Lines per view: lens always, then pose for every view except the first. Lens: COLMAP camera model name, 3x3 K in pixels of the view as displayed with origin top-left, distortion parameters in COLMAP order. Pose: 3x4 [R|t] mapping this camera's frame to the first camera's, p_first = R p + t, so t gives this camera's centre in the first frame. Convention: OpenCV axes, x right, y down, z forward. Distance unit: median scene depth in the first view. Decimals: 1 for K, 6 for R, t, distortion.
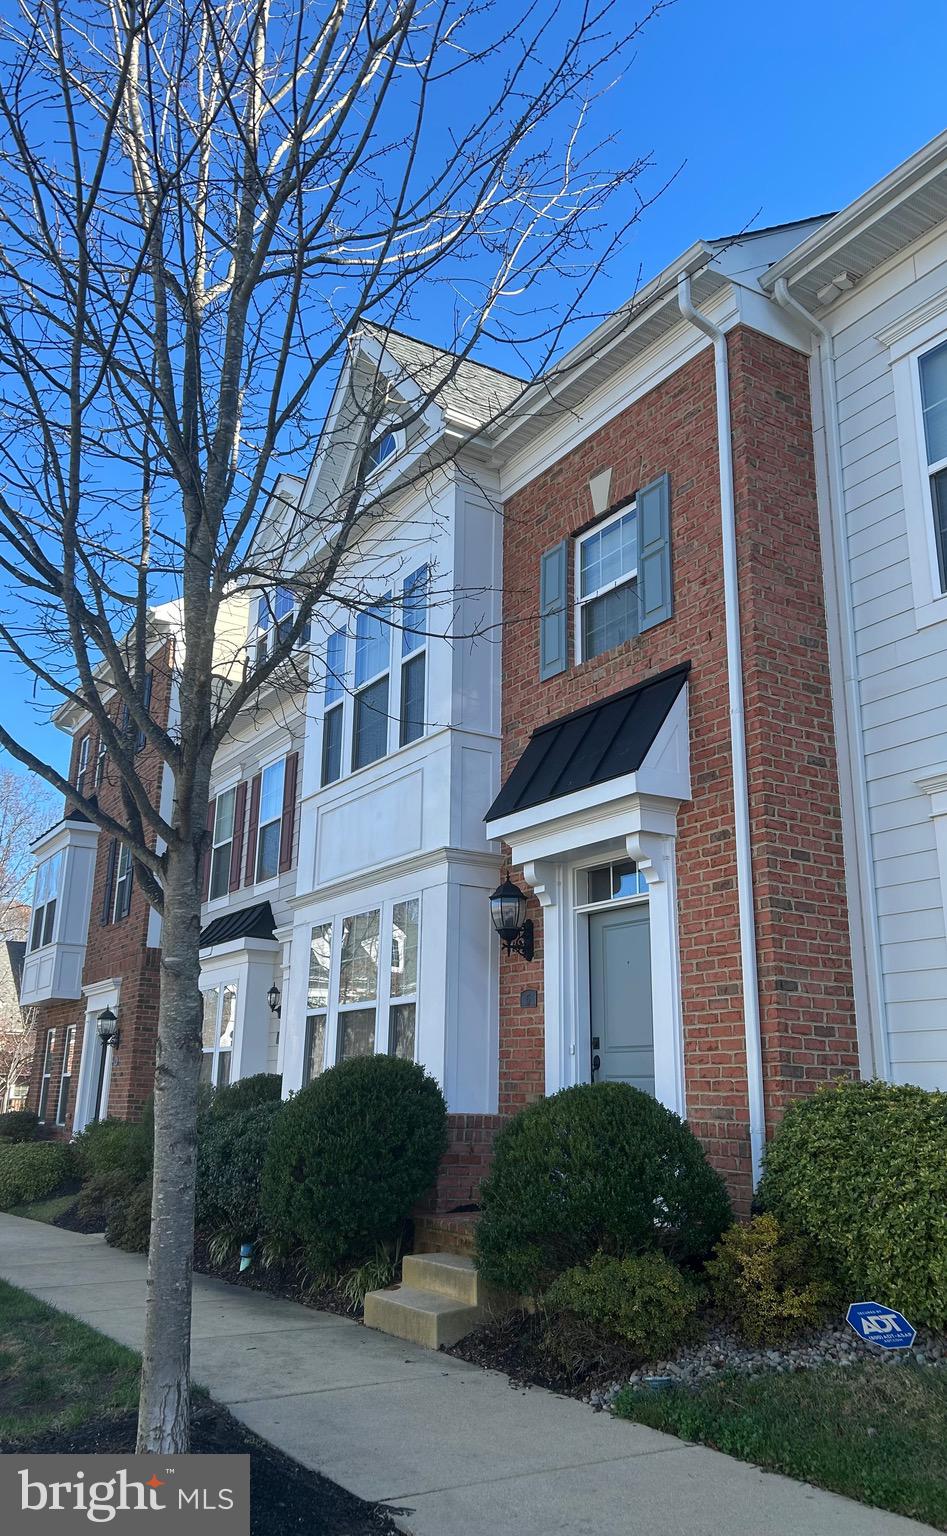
lens RADIAL K [[1156.6, 0, 474.0], [0, 1156.6, 766.8], [0, 0, 1]] dist [0.001812, 0.000100]
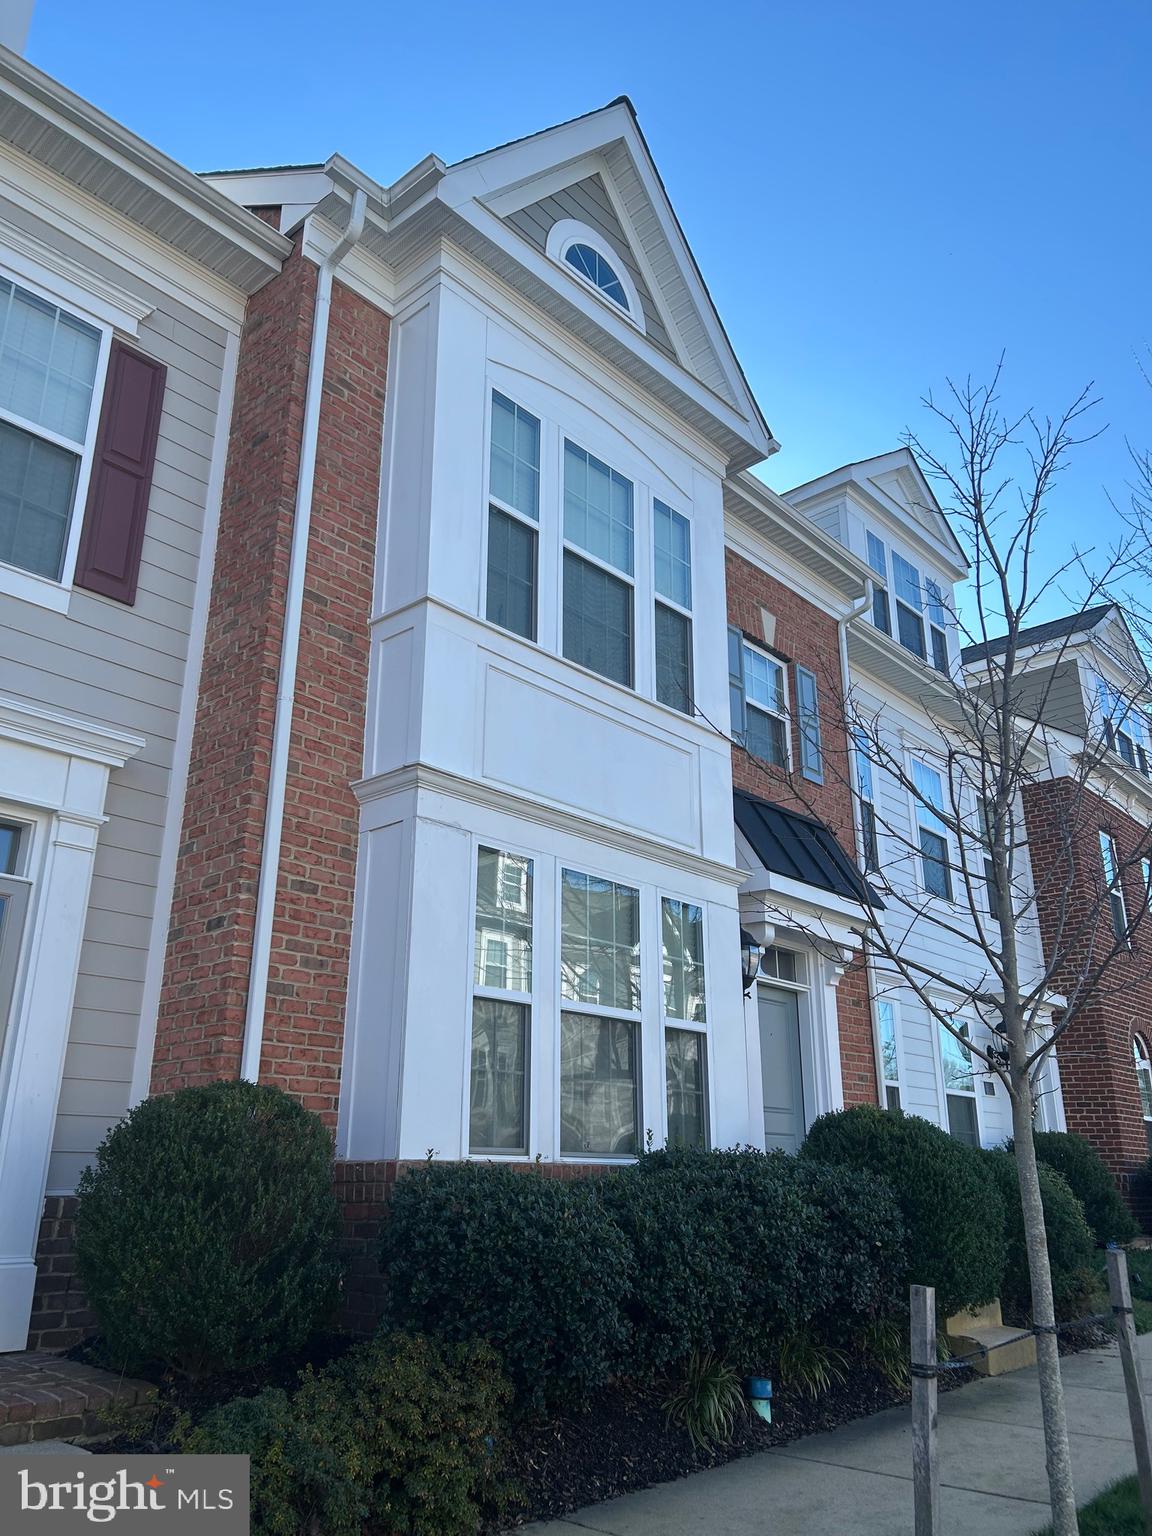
lens RADIAL K [[1156.8, 0, 576.1], [0, 1156.8, 769.8], [0, 0, 1]] dist [0.013335, 0.005445]
pose [[-0.283240, 0.304979, 0.909265, -0.858330], [-0.270906, 0.884037, -0.380905, 0.389398], [-0.919992, -0.354213, -0.167774, 1.333734]]
